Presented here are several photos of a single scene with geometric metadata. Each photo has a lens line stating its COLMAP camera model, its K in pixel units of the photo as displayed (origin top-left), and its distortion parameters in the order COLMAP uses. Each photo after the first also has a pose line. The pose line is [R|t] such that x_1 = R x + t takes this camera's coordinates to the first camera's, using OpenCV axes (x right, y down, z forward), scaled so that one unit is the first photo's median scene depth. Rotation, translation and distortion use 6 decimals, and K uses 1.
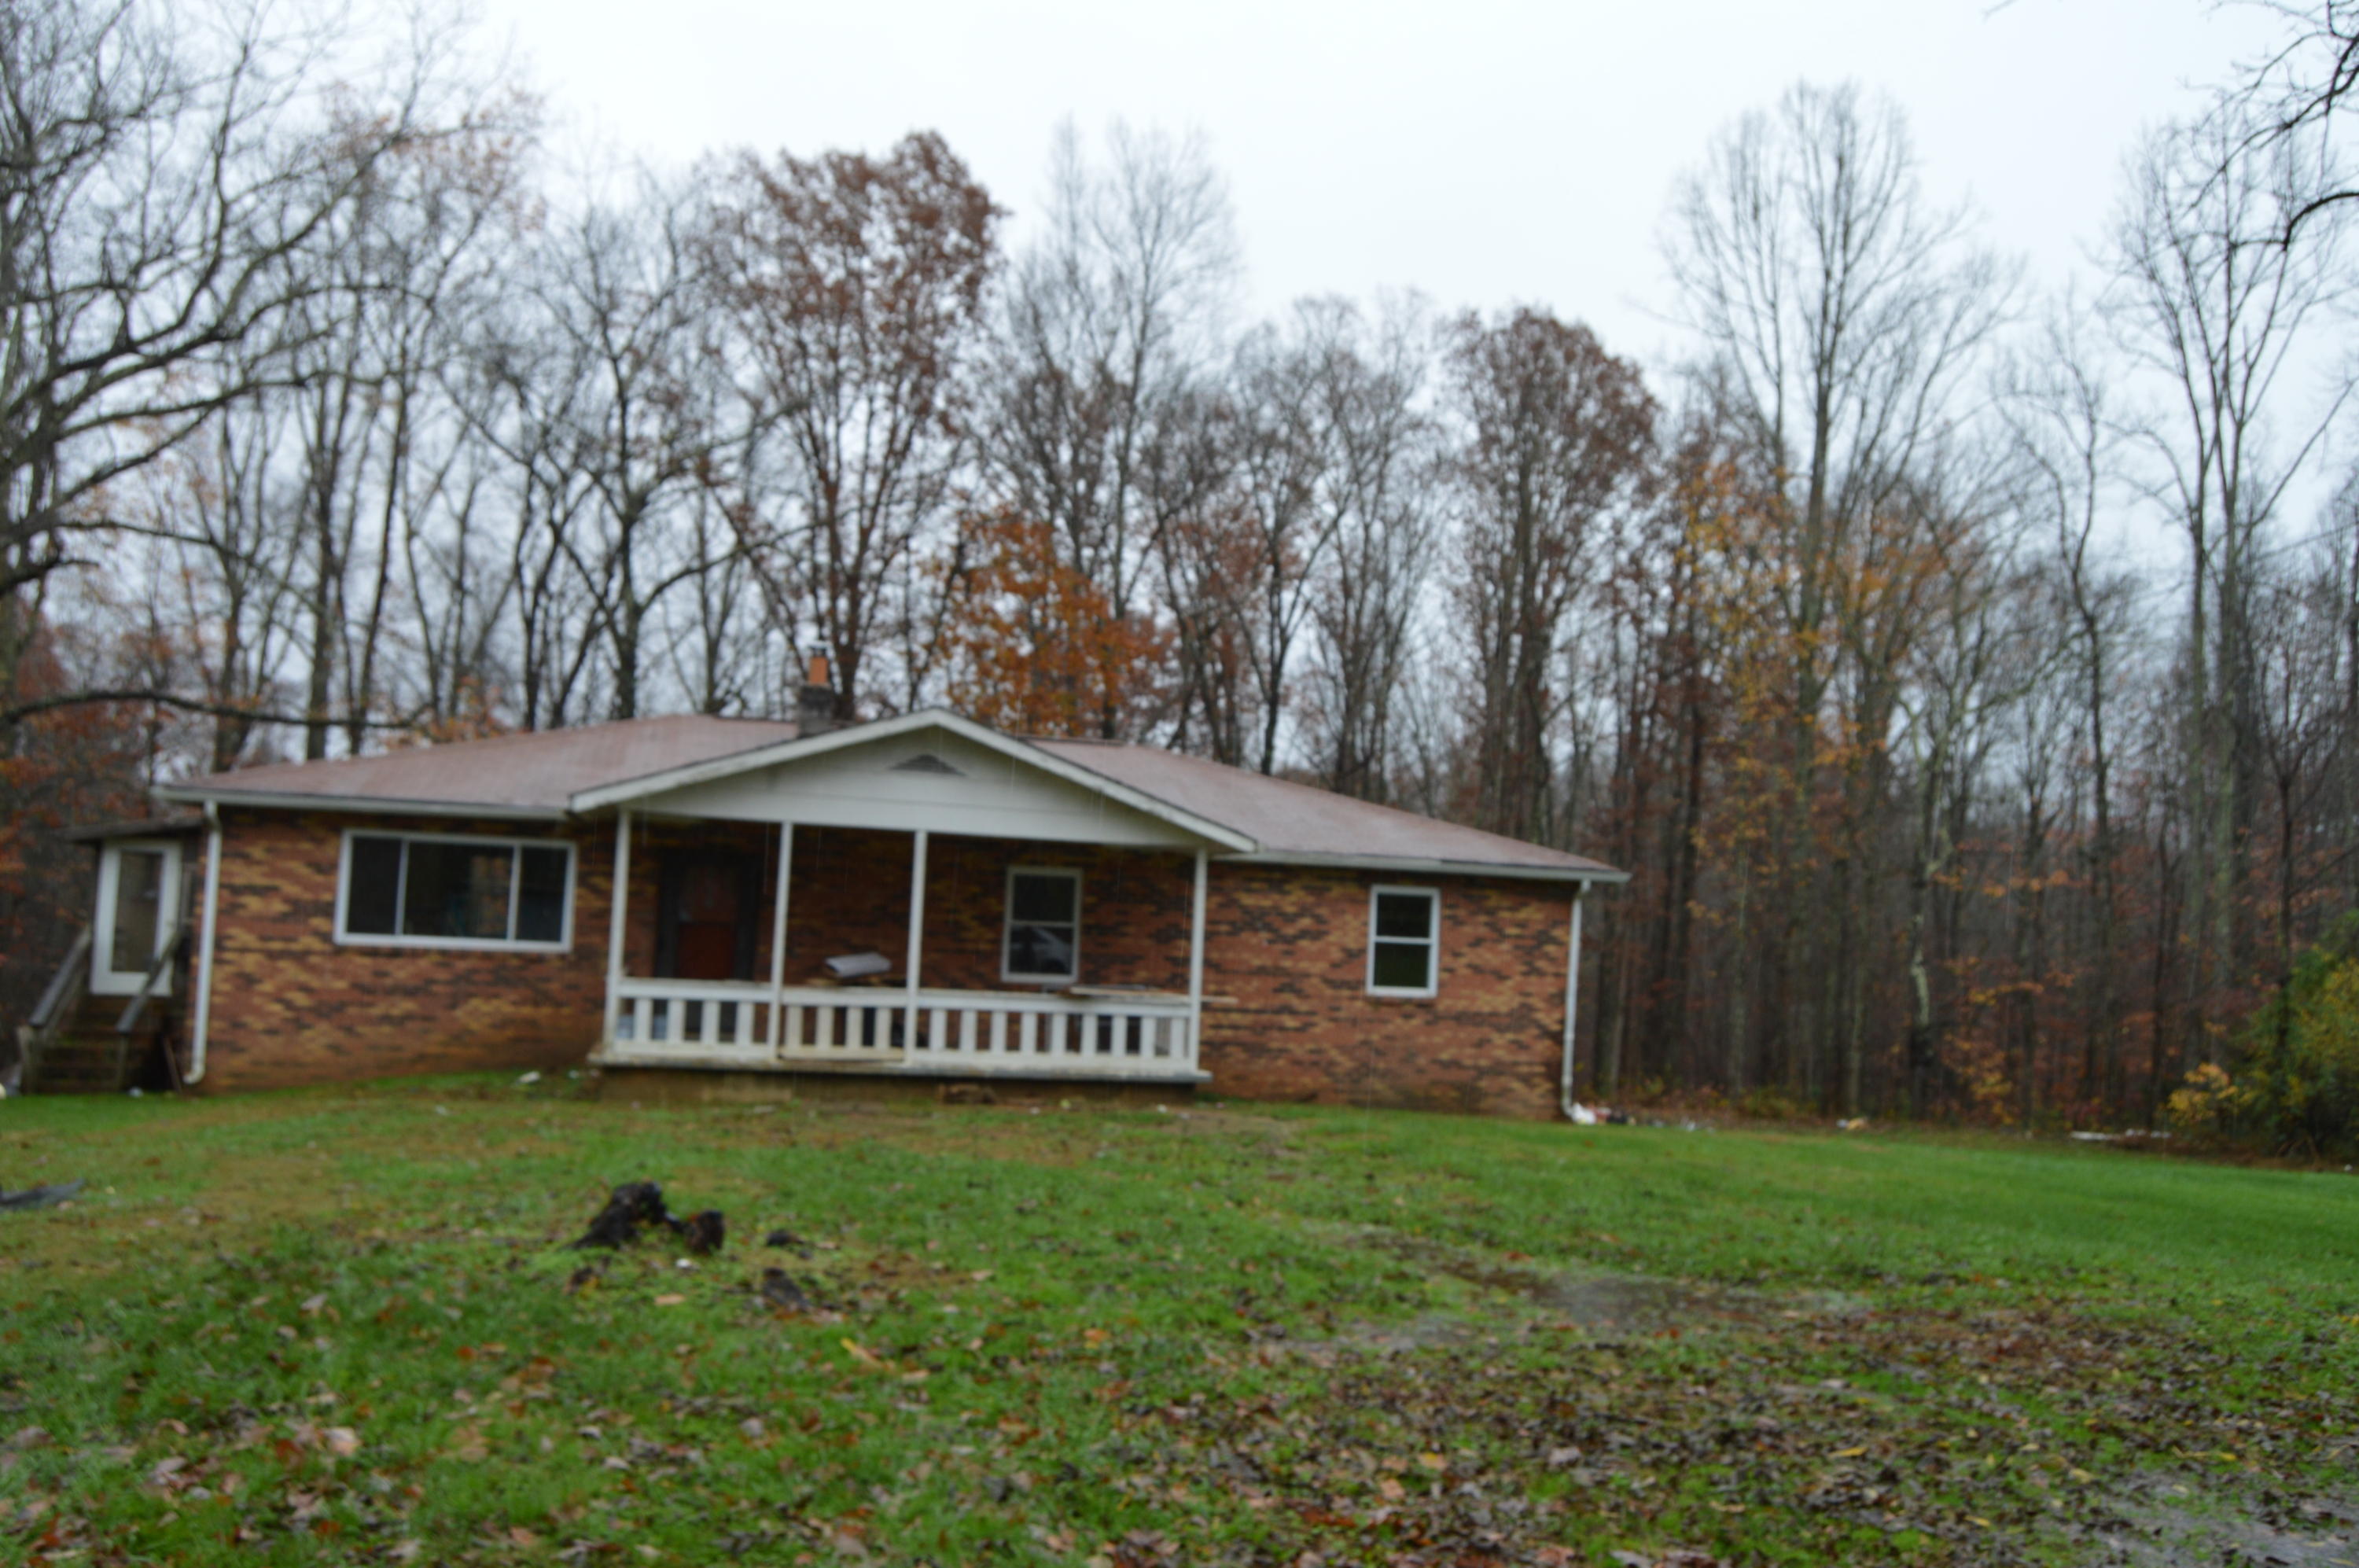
lens RADIAL K [[1827.4, 0, 1185.9], [0, 1827.4, 802.9], [0, 0, 1]] dist [-0.019268, 0.013965]
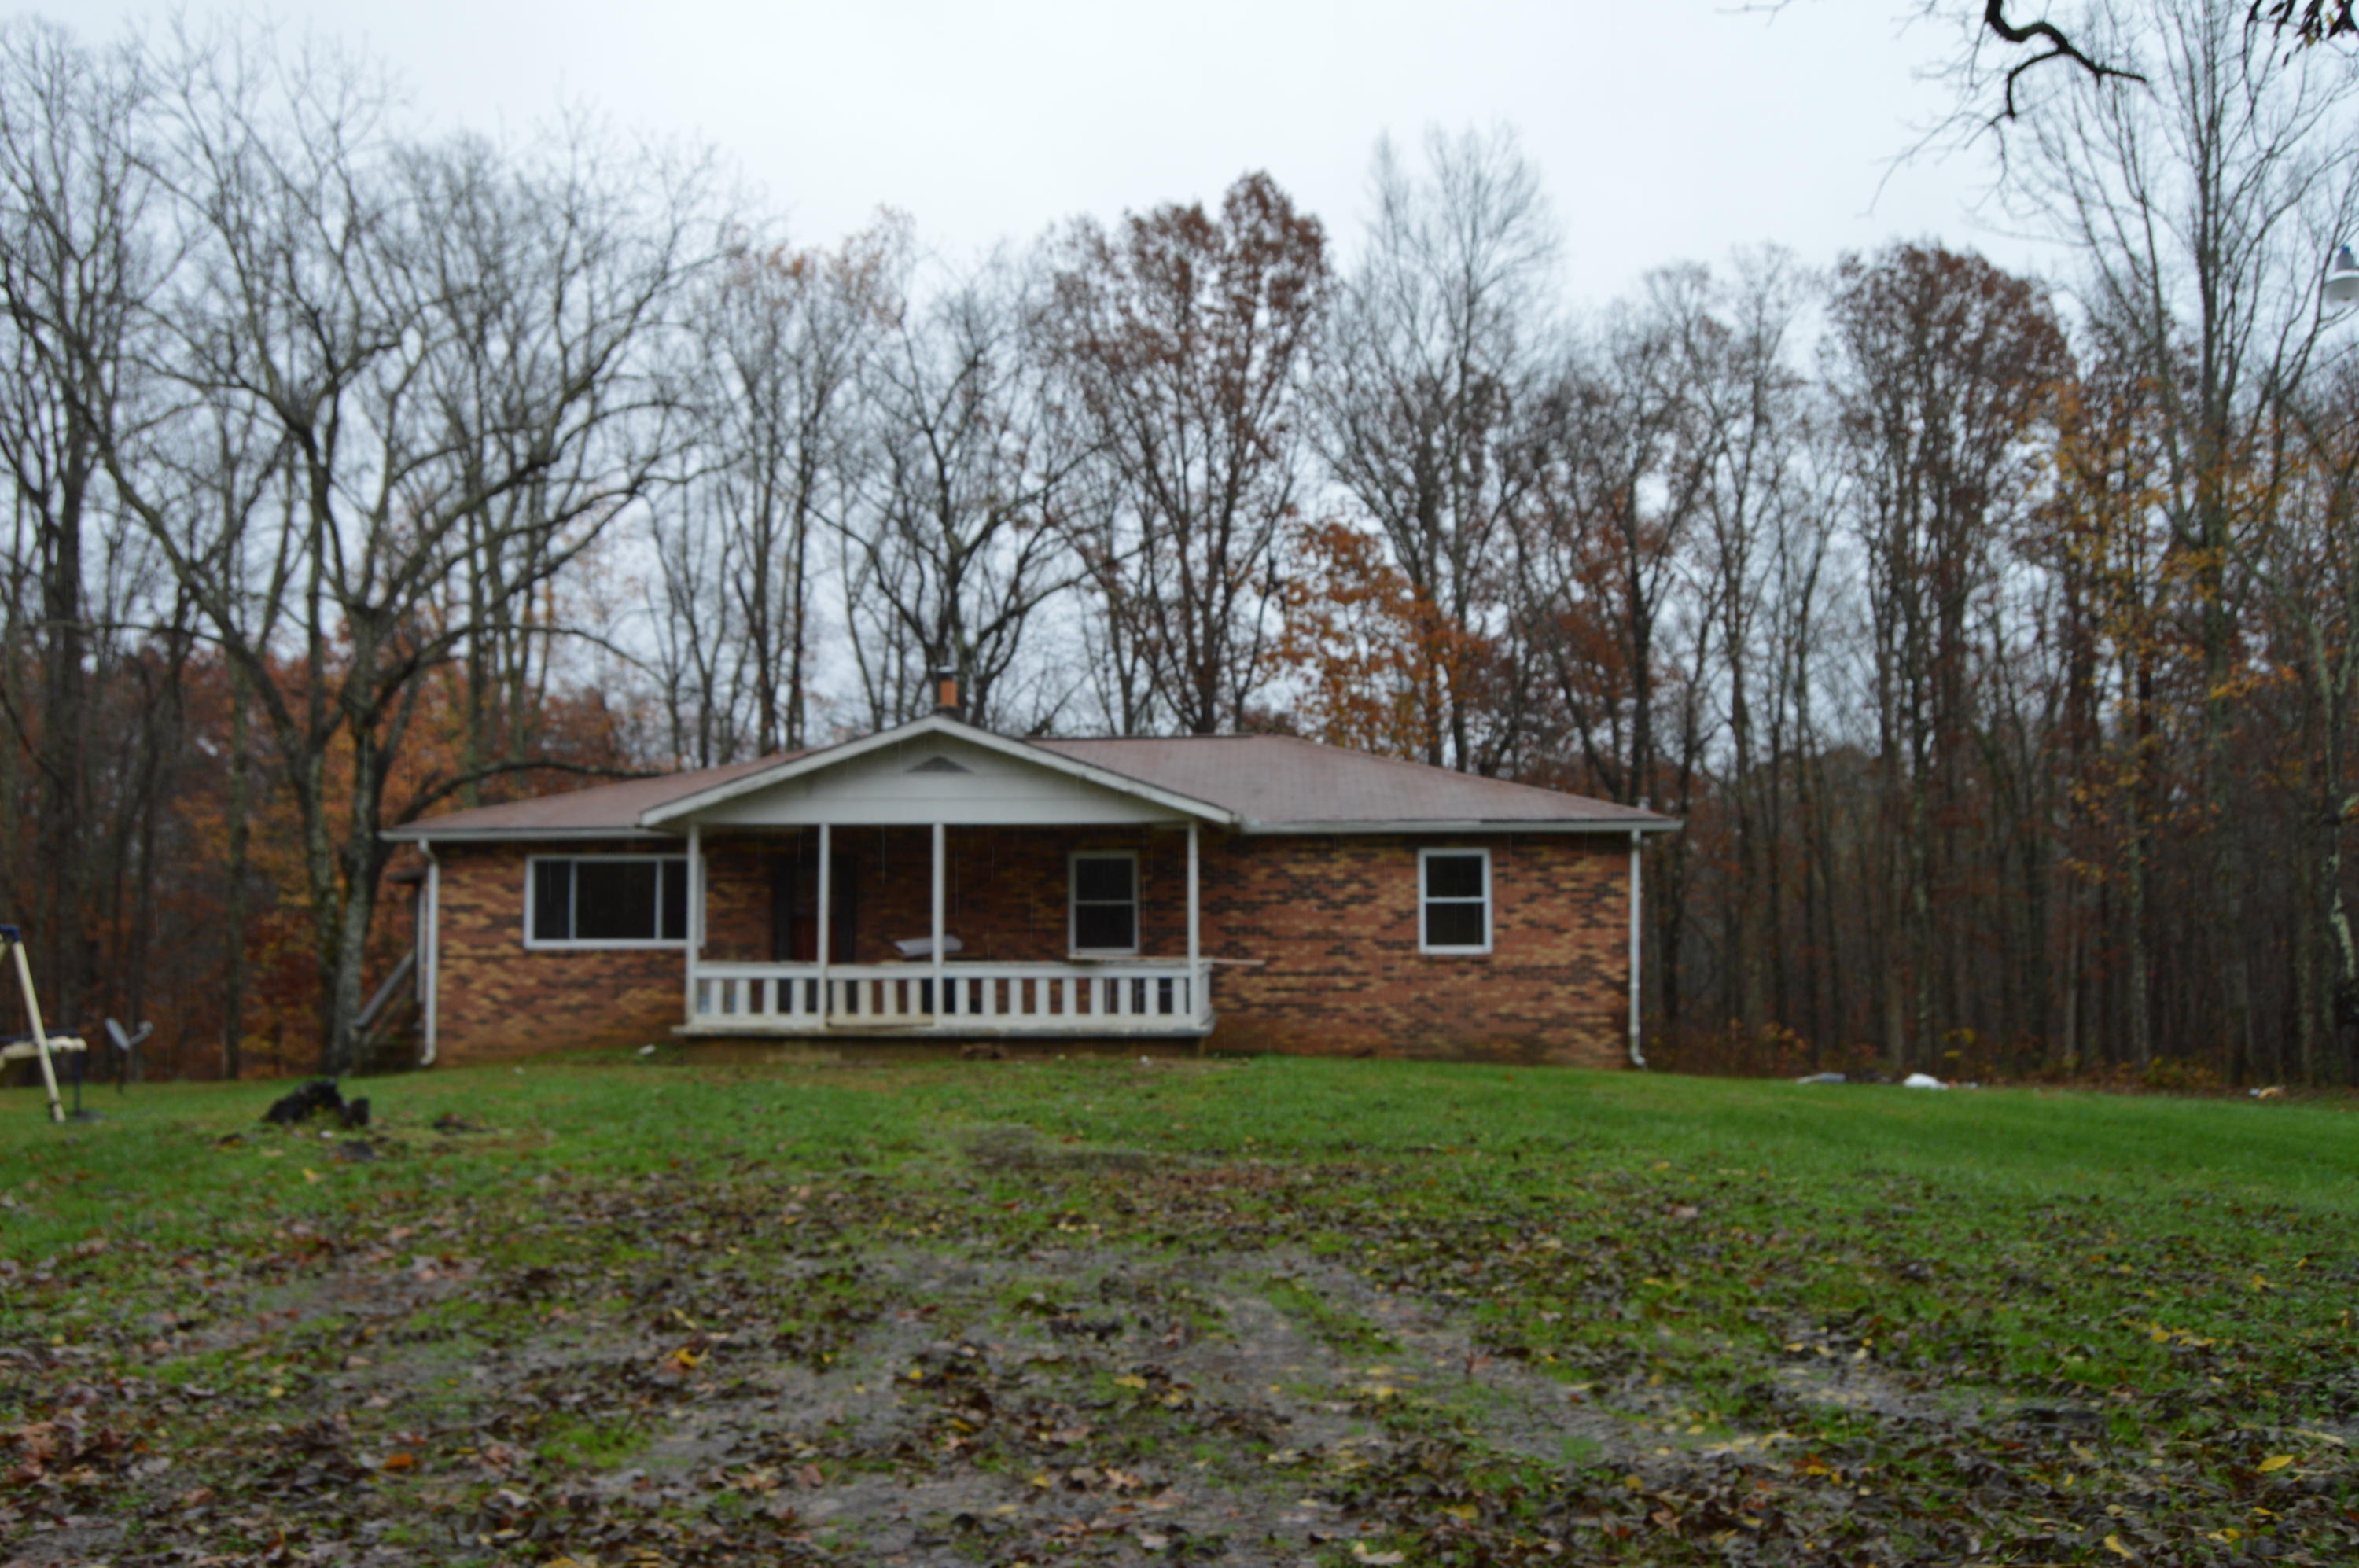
lens RADIAL K [[1827.4, 0, 1167.4], [0, 1827.4, 800.4], [0, 0, 1]] dist [-0.019268, 0.013965]
pose [[0.950577, -0.073506, -0.301662, 0.298742], [0.070400, 0.997294, -0.021172, 0.031163], [0.302402, -0.001111, 0.953180, -0.040844]]
